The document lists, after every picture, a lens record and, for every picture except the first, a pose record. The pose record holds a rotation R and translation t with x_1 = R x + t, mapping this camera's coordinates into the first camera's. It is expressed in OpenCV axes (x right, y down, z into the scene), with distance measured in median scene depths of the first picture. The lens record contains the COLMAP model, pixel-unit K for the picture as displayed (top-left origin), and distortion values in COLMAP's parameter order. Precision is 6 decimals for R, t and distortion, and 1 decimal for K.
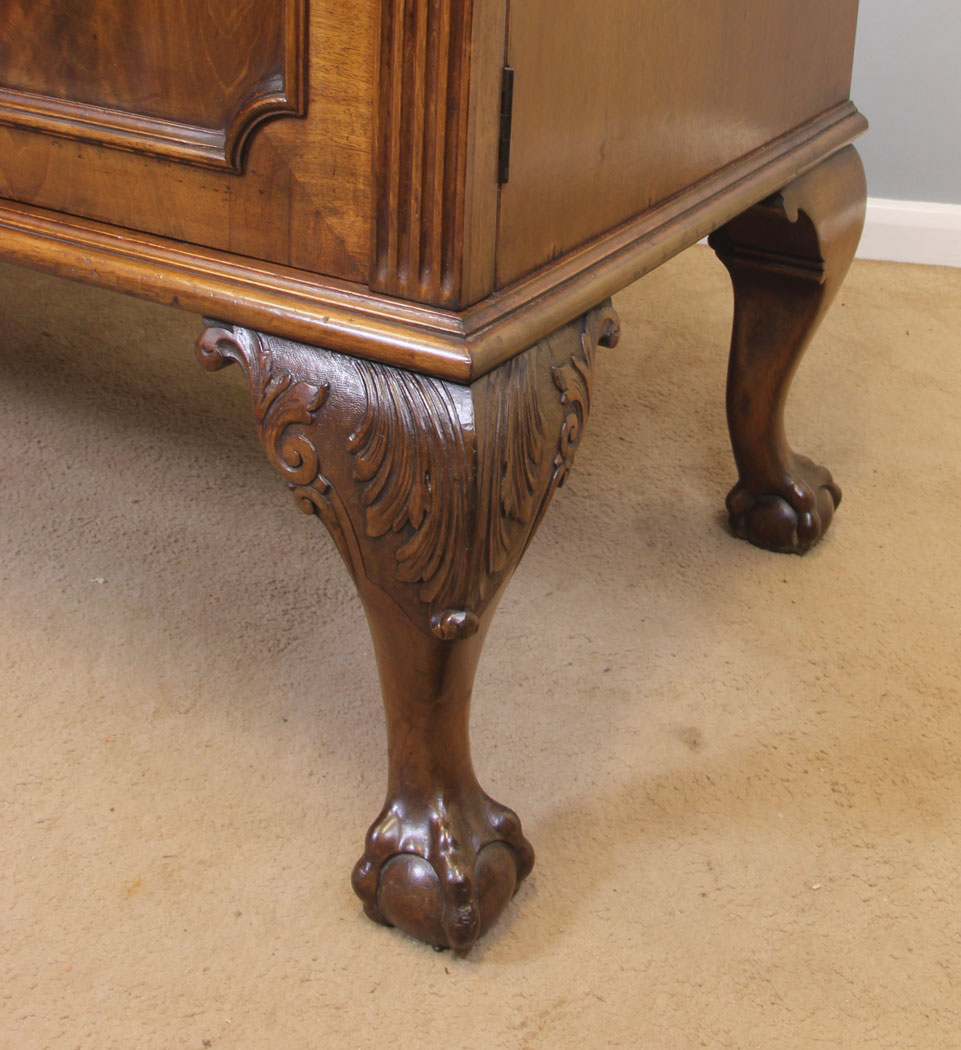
lens RADIAL K [[1506.9, 0, 544.7], [0, 1506.9, 275.3], [0, 0, 1]] dist [-0.124888, 0.101966]
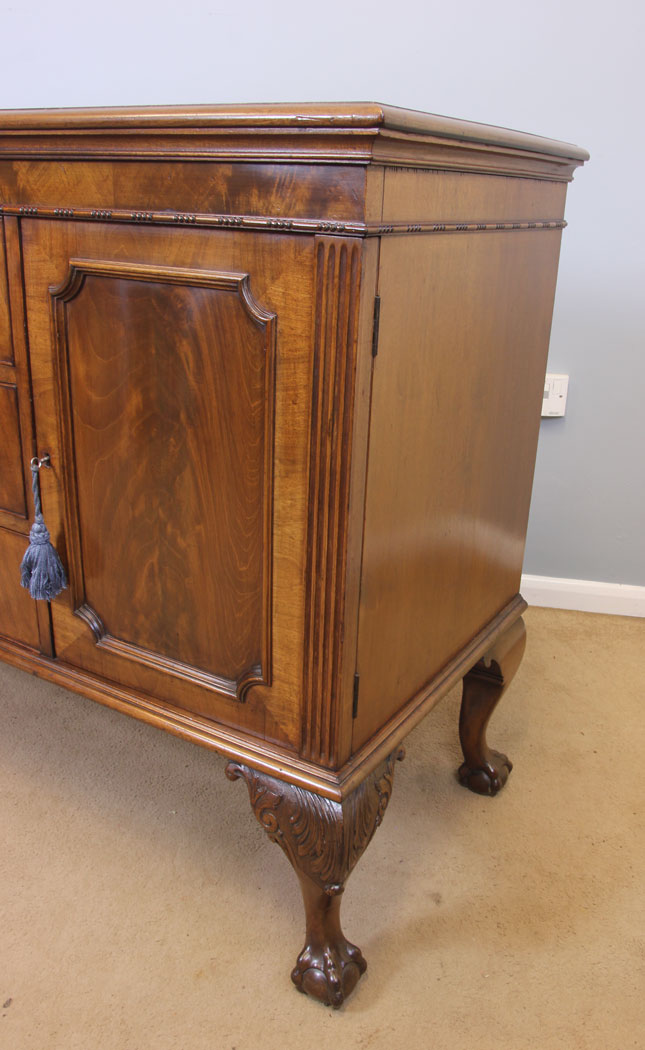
lens RADIAL K [[875.3, 0, 347.8], [0, 875.3, 527.3], [0, 0, 1]] dist [-0.123474, 0.094076]
pose [[0.999219, 0.005328, -0.039147, 0.012425], [-0.001882, 0.996159, 0.087540, -0.444502], [0.039463, -0.087398, 0.995392, -0.315204]]
